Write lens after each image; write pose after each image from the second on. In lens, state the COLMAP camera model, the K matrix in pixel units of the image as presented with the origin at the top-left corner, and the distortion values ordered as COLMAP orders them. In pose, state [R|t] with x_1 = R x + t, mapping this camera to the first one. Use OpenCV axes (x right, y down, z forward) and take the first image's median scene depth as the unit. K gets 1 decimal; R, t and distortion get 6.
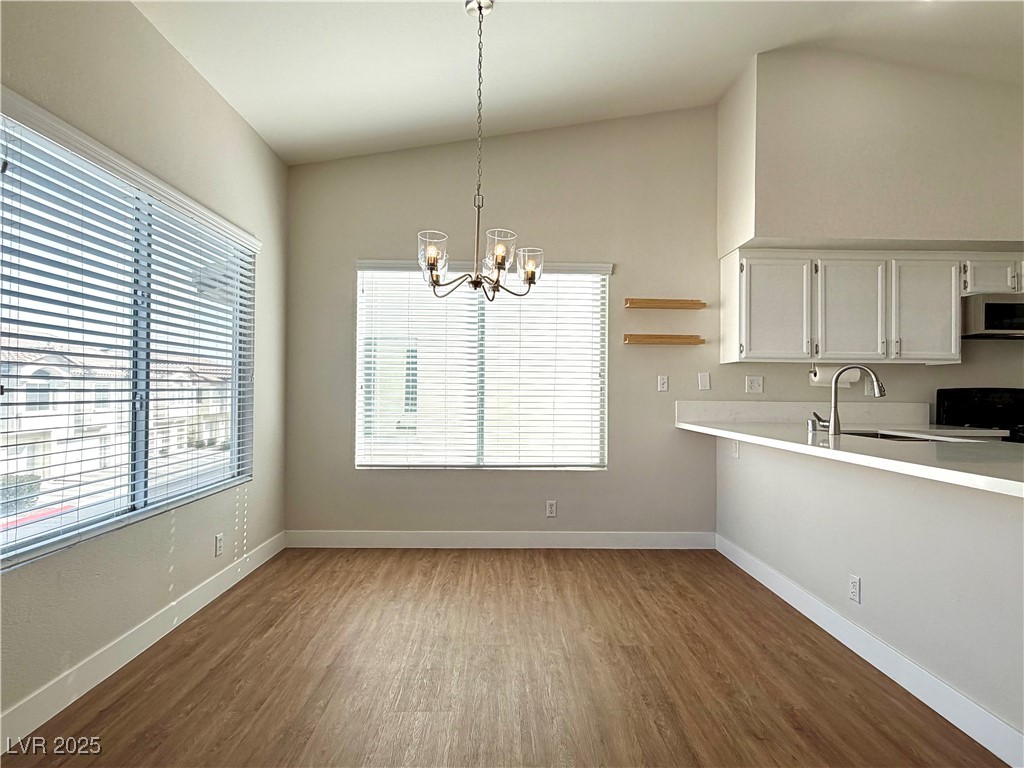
lens RADIAL K [[551.6, 0, 512.5], [0, 551.6, 389.6], [0, 0, 1]] dist [-0.004084, 0.000791]
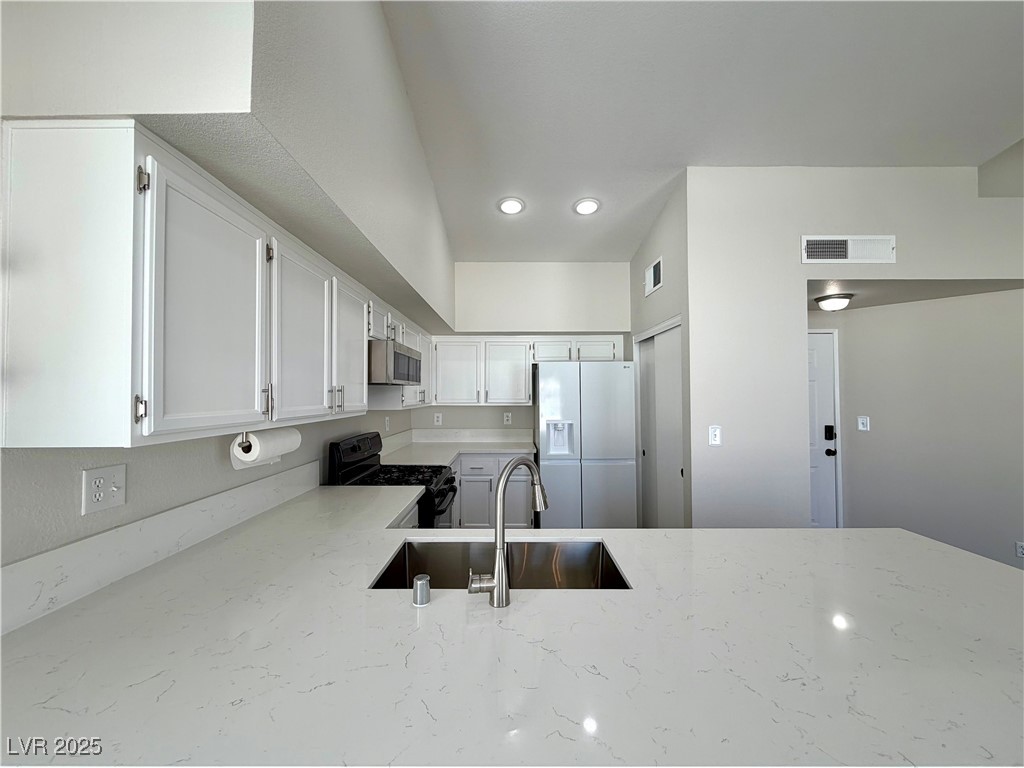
lens RADIAL K [[409.3, 0, 513.0], [0, 409.3, 384.7], [0, 0, 1]] dist [-0.000278, 0.000293]
pose [[0.012979, 0.014773, 0.999807, 0.158283], [0.000550, 0.999891, -0.014781, -0.085912], [-0.999916, 0.000742, 0.012970, 0.758233]]
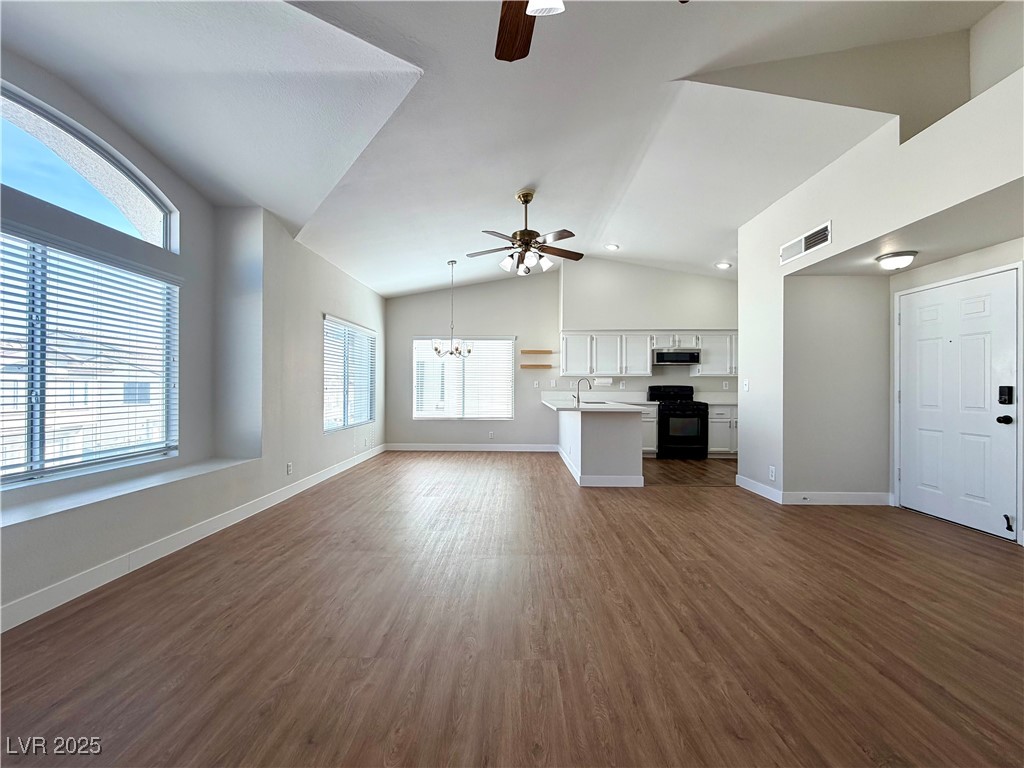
lens RADIAL K [[409.3, 0, 512.0], [0, 409.3, 385.4], [0, 0, 1]] dist [-0.000278, 0.000293]
pose [[0.999354, -0.005371, -0.035533, 0.245126], [0.005240, 0.999979, -0.003783, -0.000511], [0.035553, 0.003595, 0.999361, -0.891483]]
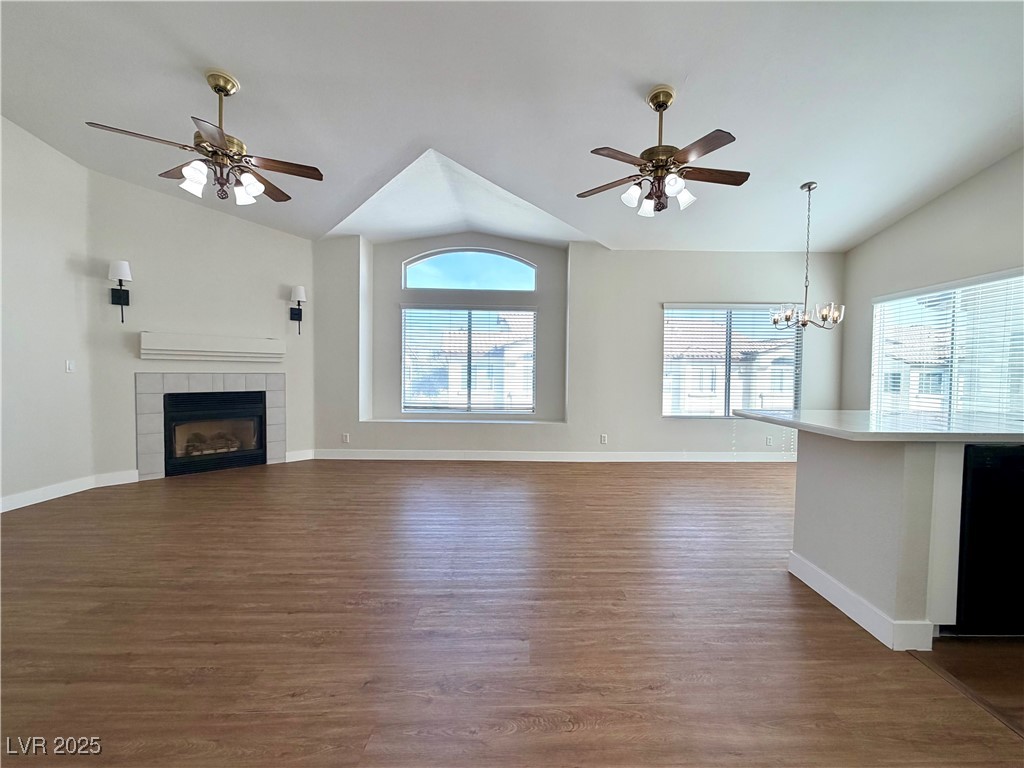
lens RADIAL K [[440.7, 0, 536.9], [0, 440.7, 384.2], [0, 0, 1]] dist [0.001008, 0.000196]
pose [[0.002992, 0.018836, -0.999818, 1.045674], [-0.006302, 0.999803, 0.018817, 0.009933], [0.999976, 0.006245, 0.003110, -0.051864]]
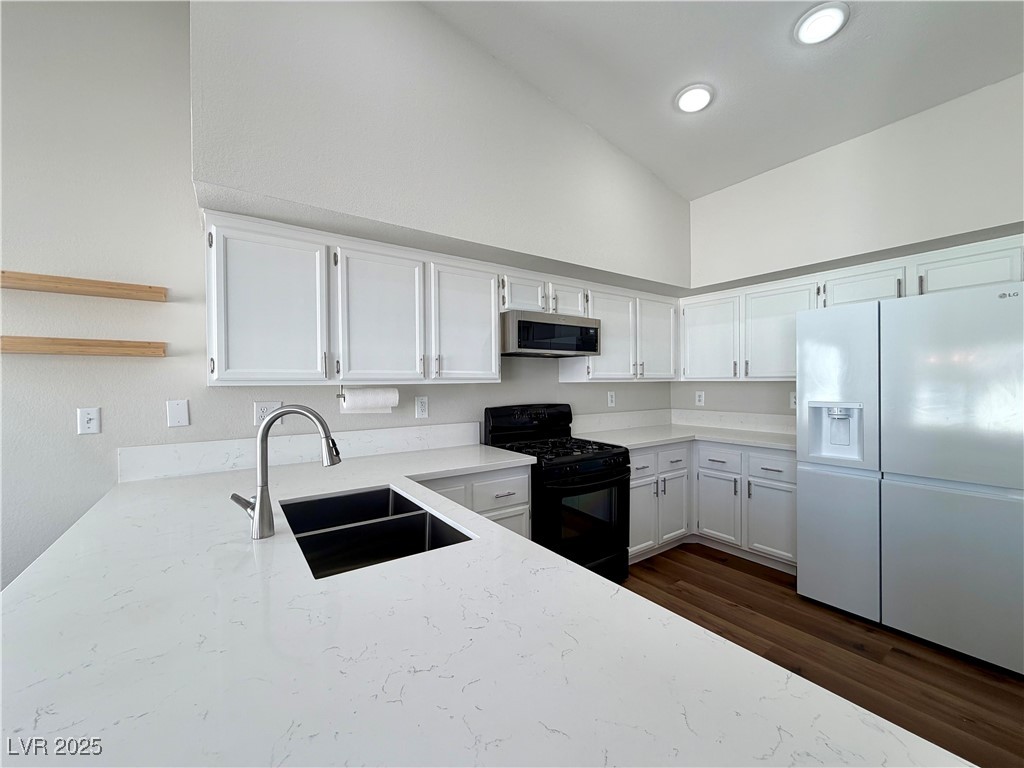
lens RADIAL K [[409.3, 0, 510.7], [0, 409.3, 384.7], [0, 0, 1]] dist [-0.000278, 0.000293]
pose [[0.826751, -0.018889, 0.562250, 0.433281], [0.014628, 0.999820, 0.012080, -0.052843], [-0.562377, -0.001763, 0.826879, 0.407262]]
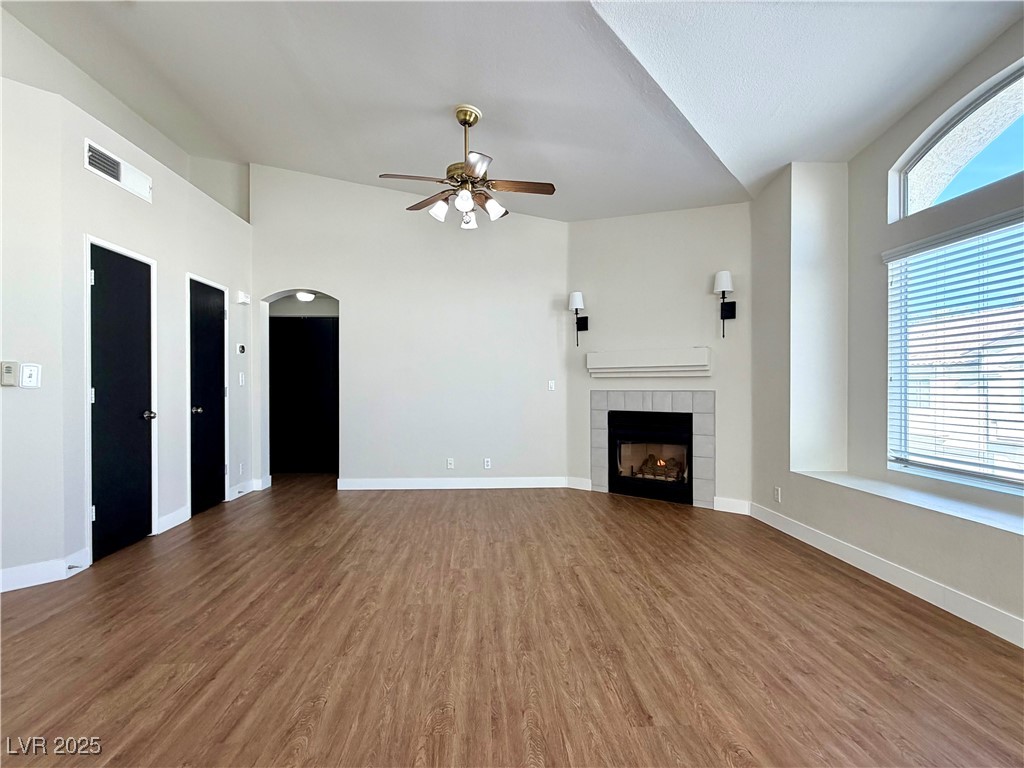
lens RADIAL K [[518.4, 0, 512.4], [0, 518.4, 386.0], [0, 0, 1]] dist [0.002502, -0.001160]
pose [[-0.999348, -0.009775, -0.034756, 0.207911], [-0.009581, 0.999938, -0.005741, 0.006349], [0.034810, -0.005405, -0.999379, 0.361605]]
